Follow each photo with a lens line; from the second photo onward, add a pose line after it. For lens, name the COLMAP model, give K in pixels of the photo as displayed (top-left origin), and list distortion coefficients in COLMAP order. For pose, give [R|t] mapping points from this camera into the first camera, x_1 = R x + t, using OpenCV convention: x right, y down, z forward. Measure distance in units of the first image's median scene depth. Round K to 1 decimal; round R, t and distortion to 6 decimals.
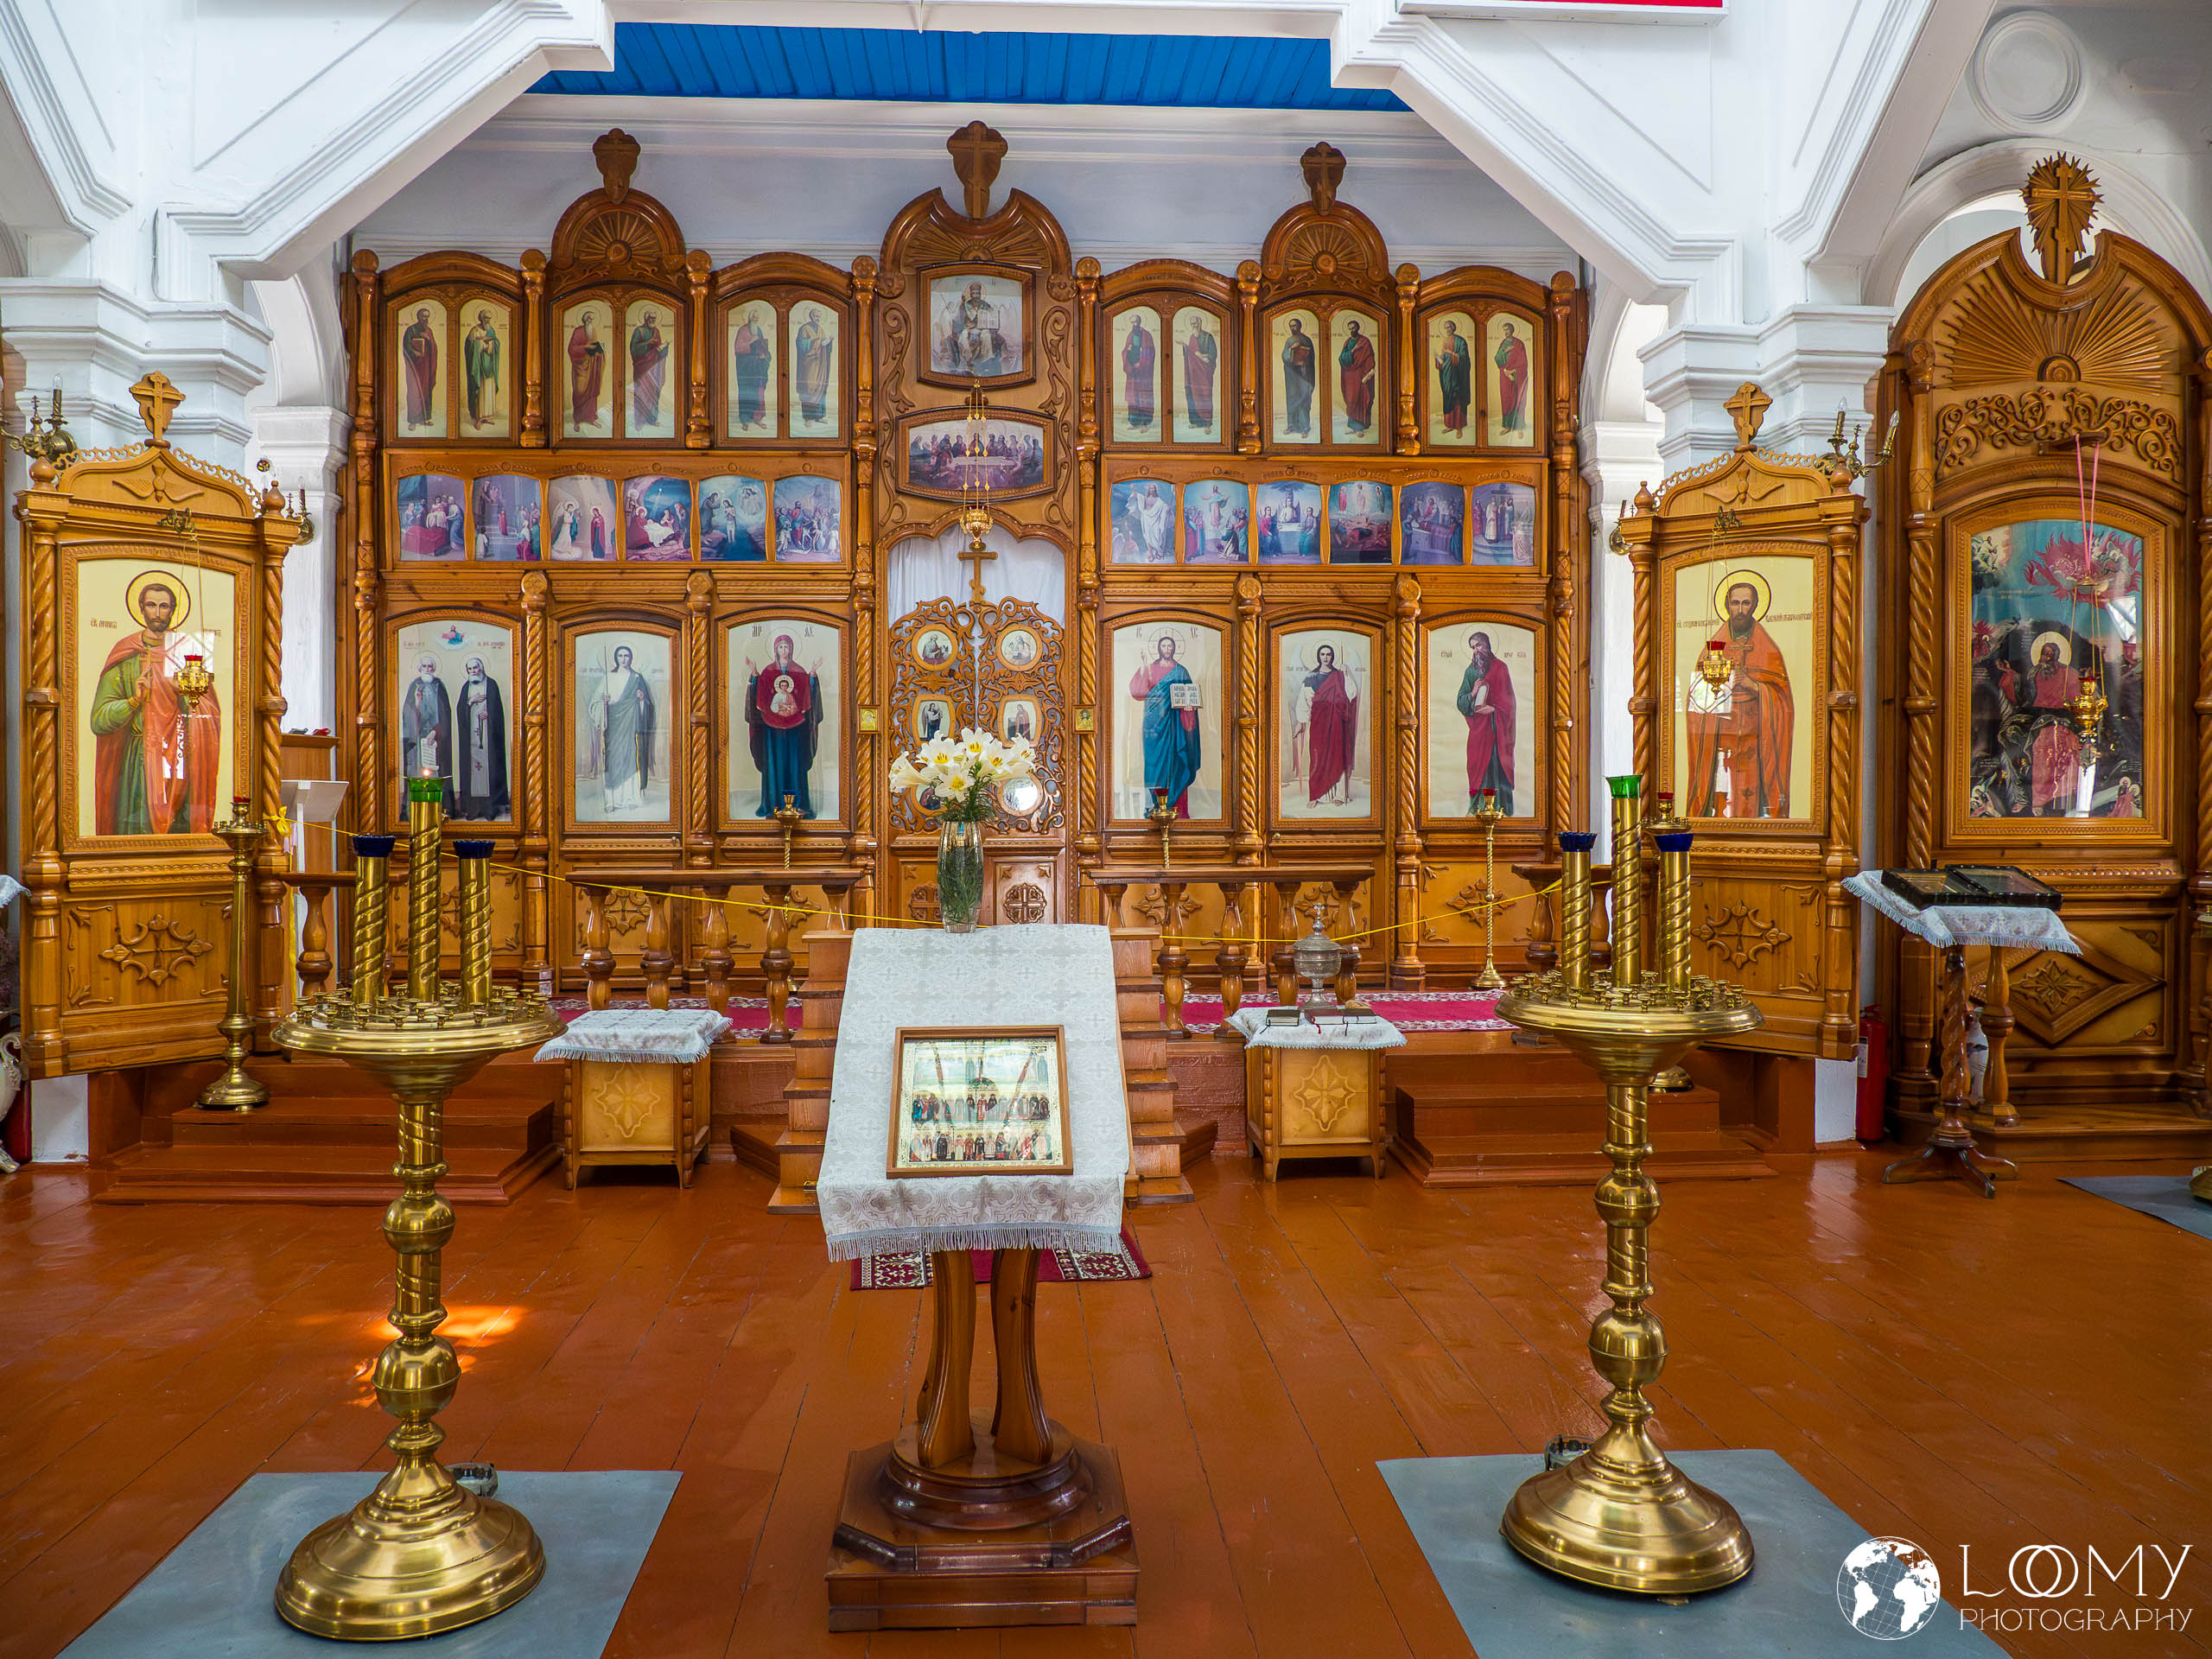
lens RADIAL K [[1685.2, 0, 1097.2], [0, 1685.2, 806.0], [0, 0, 1]] dist [-0.068335, 0.046891]
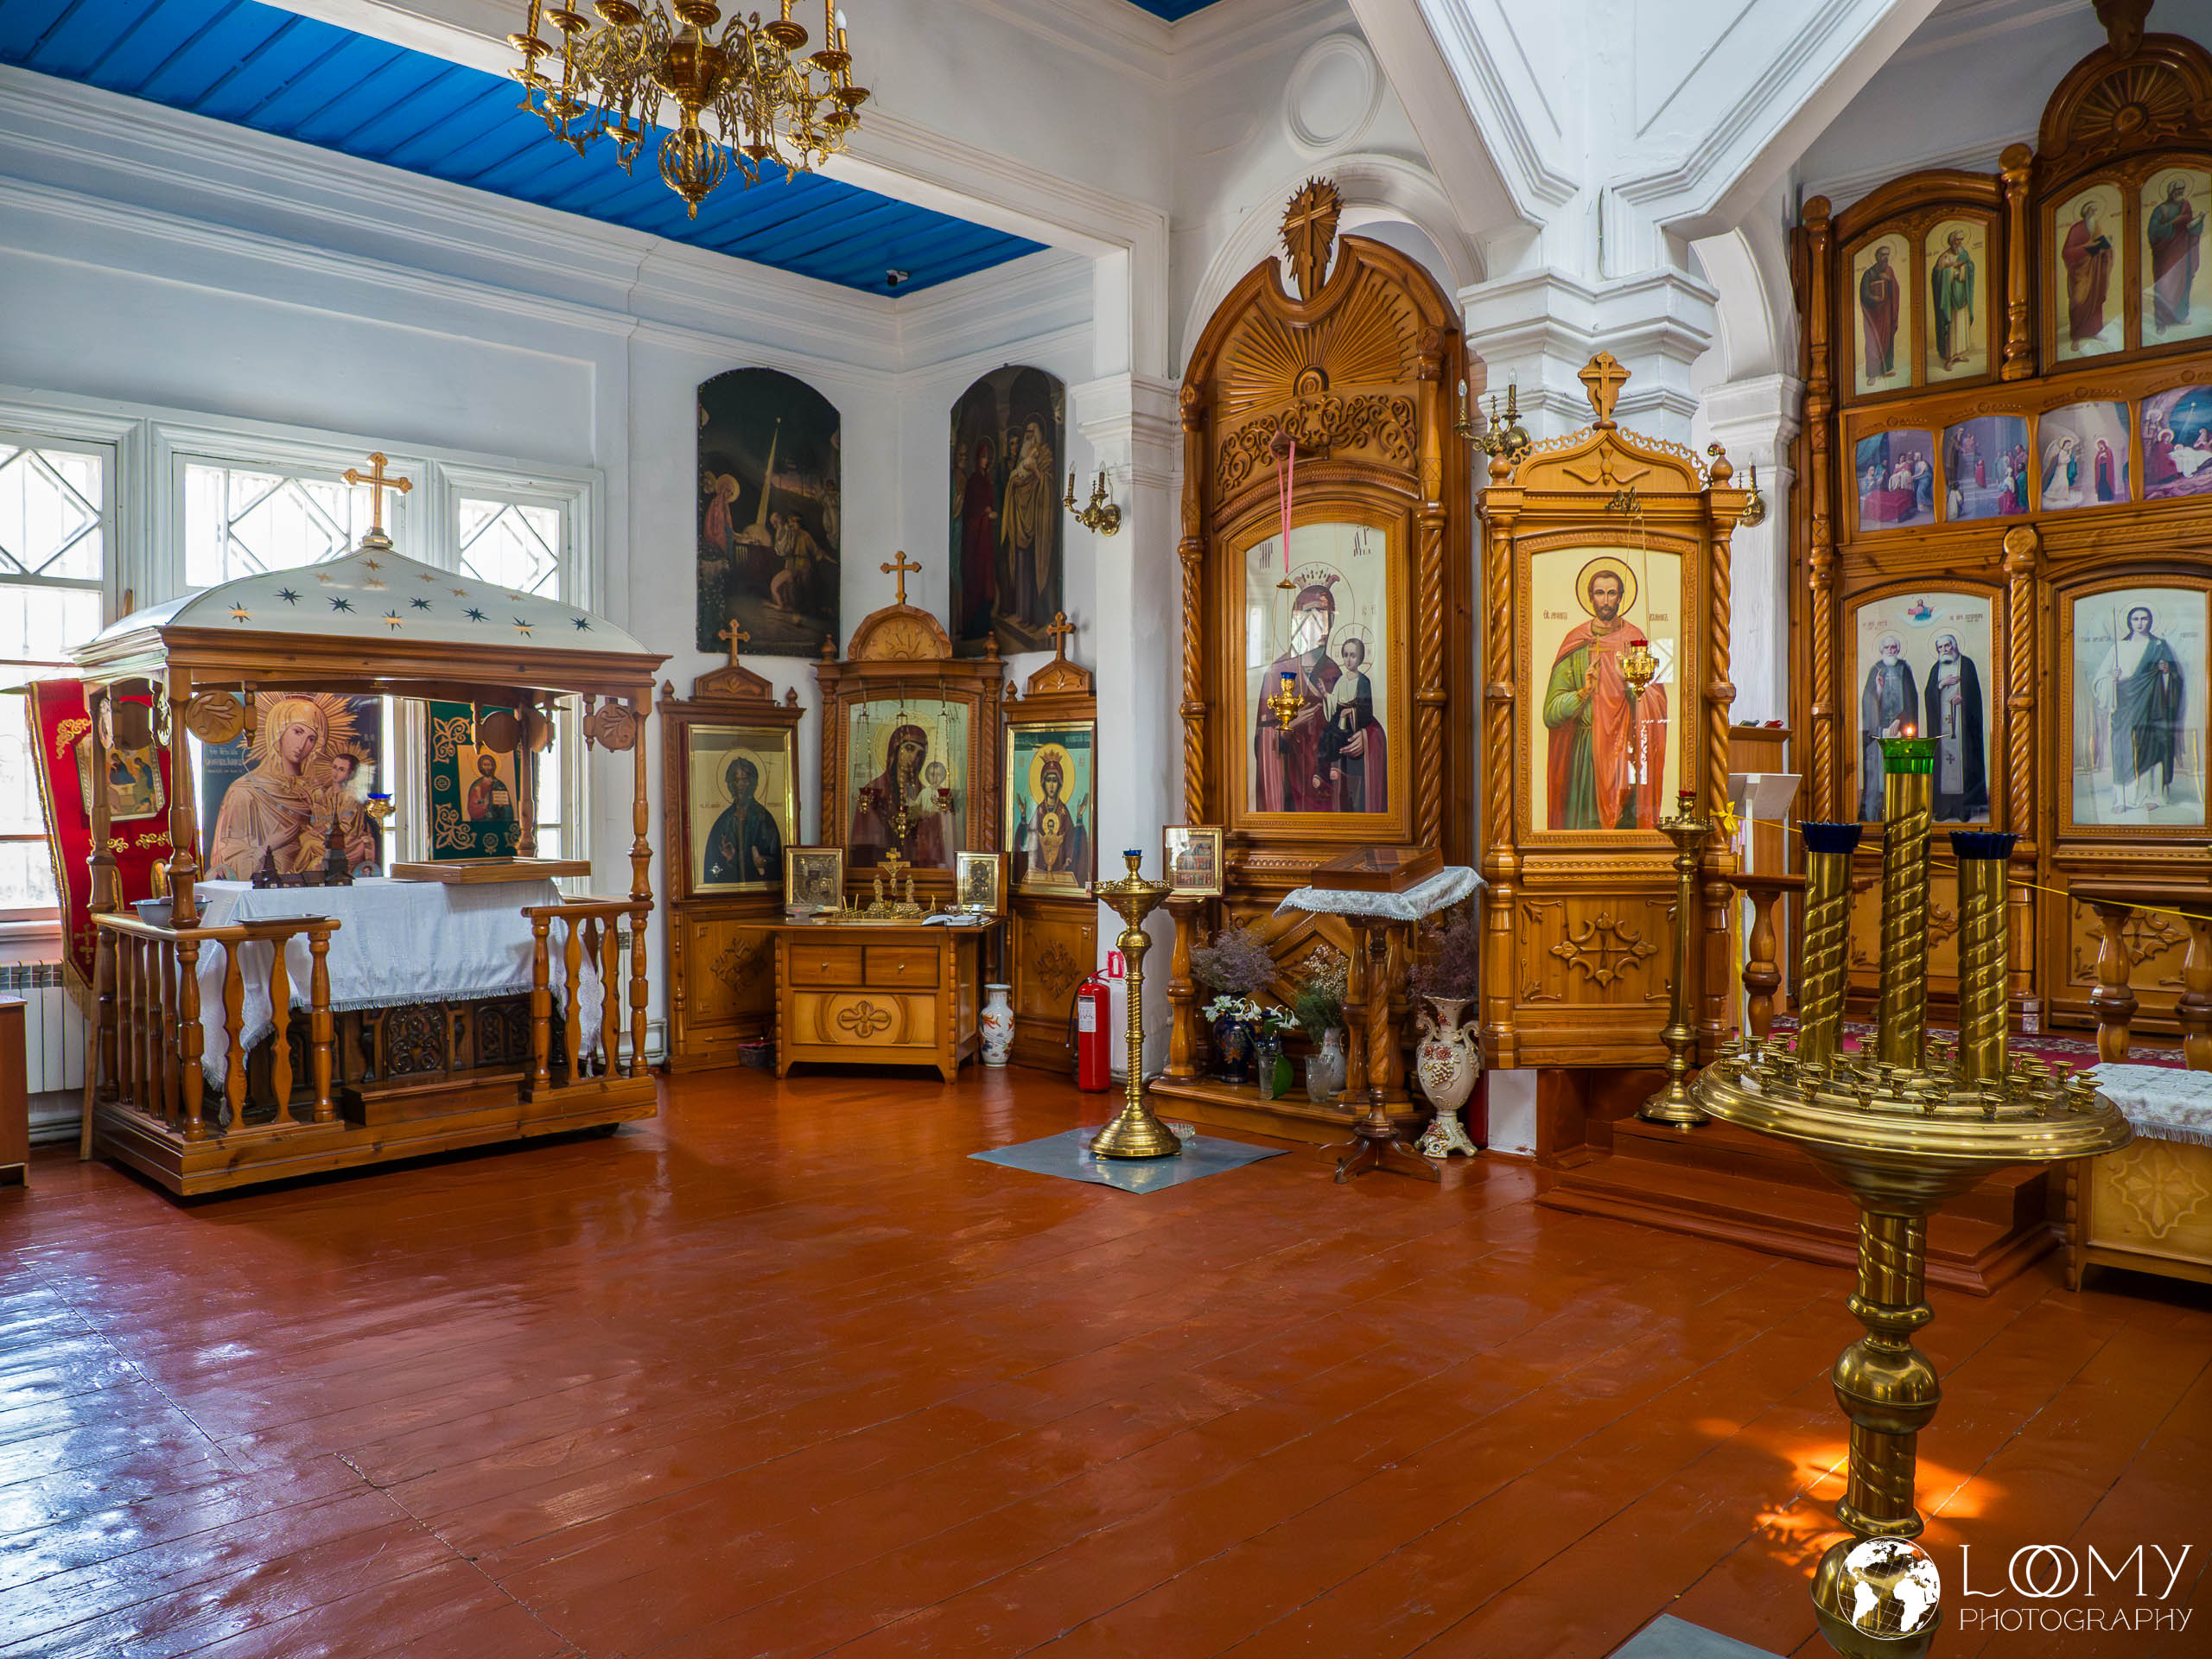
lens RADIAL K [[1685.2, 0, 1097.2], [0, 1685.2, 806.0], [0, 0, 1]] dist [-0.068335, 0.046891]
pose [[0.679727, 0.005822, -0.733442, -0.051199], [-0.008098, 0.999967, 0.000433, 0.005164], [0.733420, 0.005646, 0.679752, 0.116964]]
